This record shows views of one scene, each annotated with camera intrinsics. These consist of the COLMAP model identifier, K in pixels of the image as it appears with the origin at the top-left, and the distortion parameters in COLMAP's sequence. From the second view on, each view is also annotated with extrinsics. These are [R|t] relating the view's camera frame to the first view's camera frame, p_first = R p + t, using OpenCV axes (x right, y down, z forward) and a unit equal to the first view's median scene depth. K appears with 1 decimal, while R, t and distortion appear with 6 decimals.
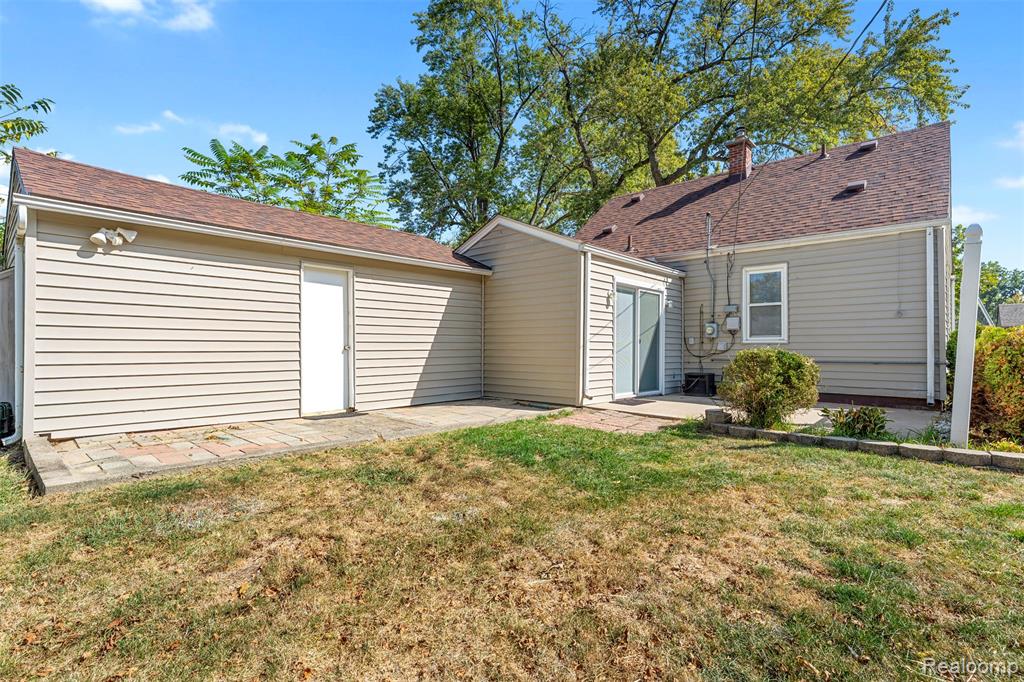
lens RADIAL K [[480.9, 0, 509.7], [0, 480.9, 345.9], [0, 0, 1]] dist [0.004142, 0.000352]
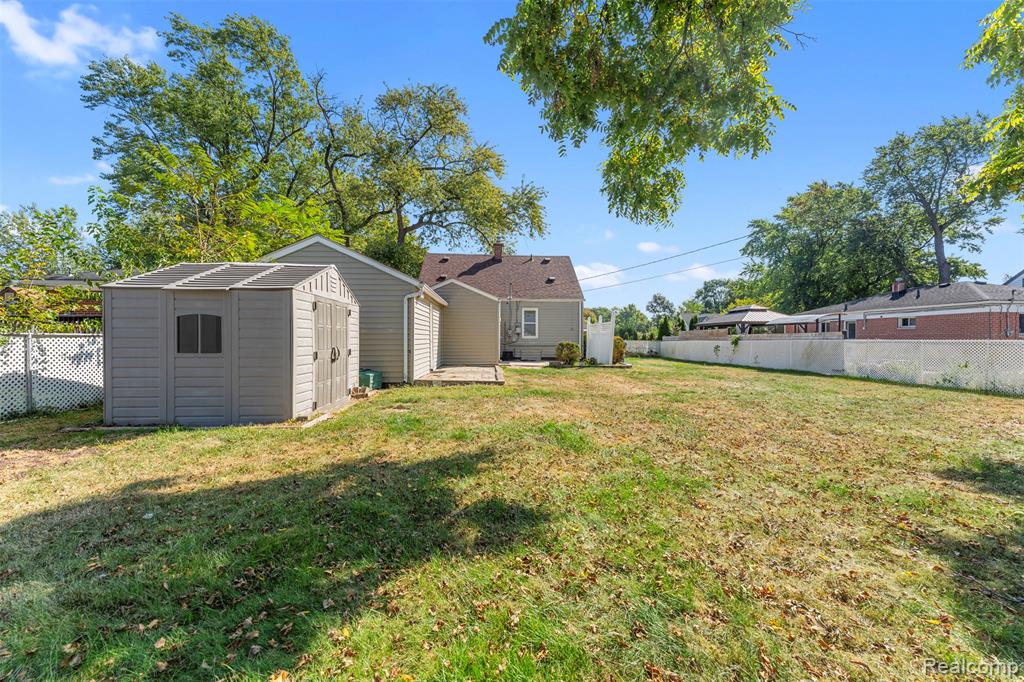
lens RADIAL K [[416.8, 0, 509.4], [0, 416.8, 341.4], [0, 0, 1]] dist [0.001493, -0.000176]
pose [[0.701117, -0.000245, 0.713046, -0.578365], [-0.003228, 0.999989, 0.003518, 0.001189], [-0.713039, -0.004768, 0.701108, -0.232894]]
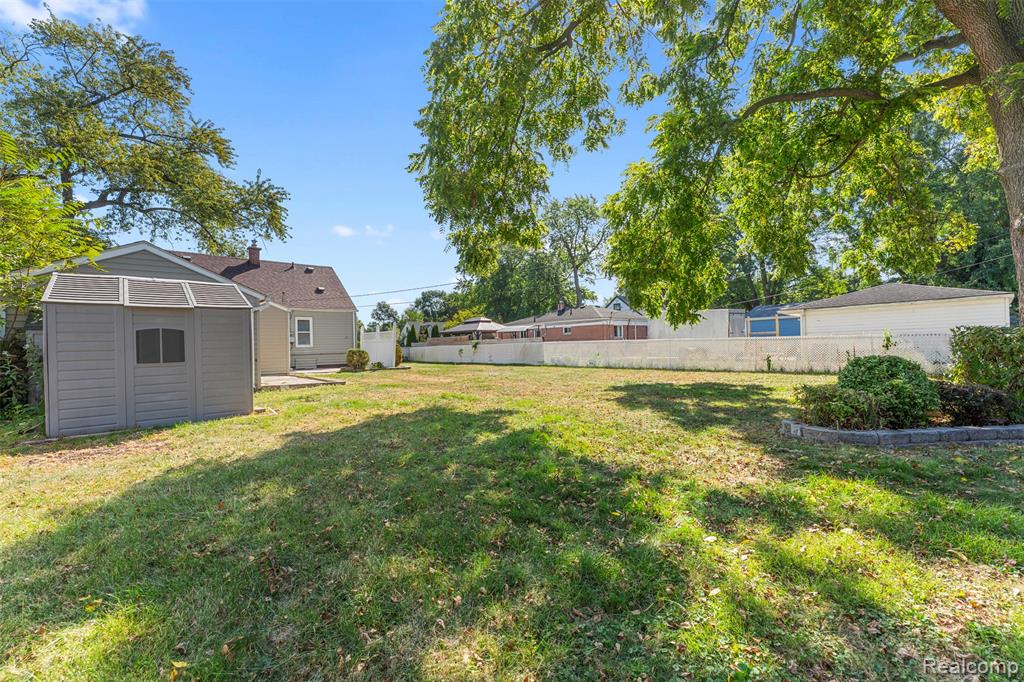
lens RADIAL K [[416.8, 0, 522.0], [0, 416.8, 345.1], [0, 0, 1]] dist [0.001493, -0.000176]
pose [[0.104418, -0.004801, 0.994522, -0.816893], [0.024978, 0.999686, 0.002204, 0.003354], [-0.994220, 0.024611, 0.104506, -0.195174]]
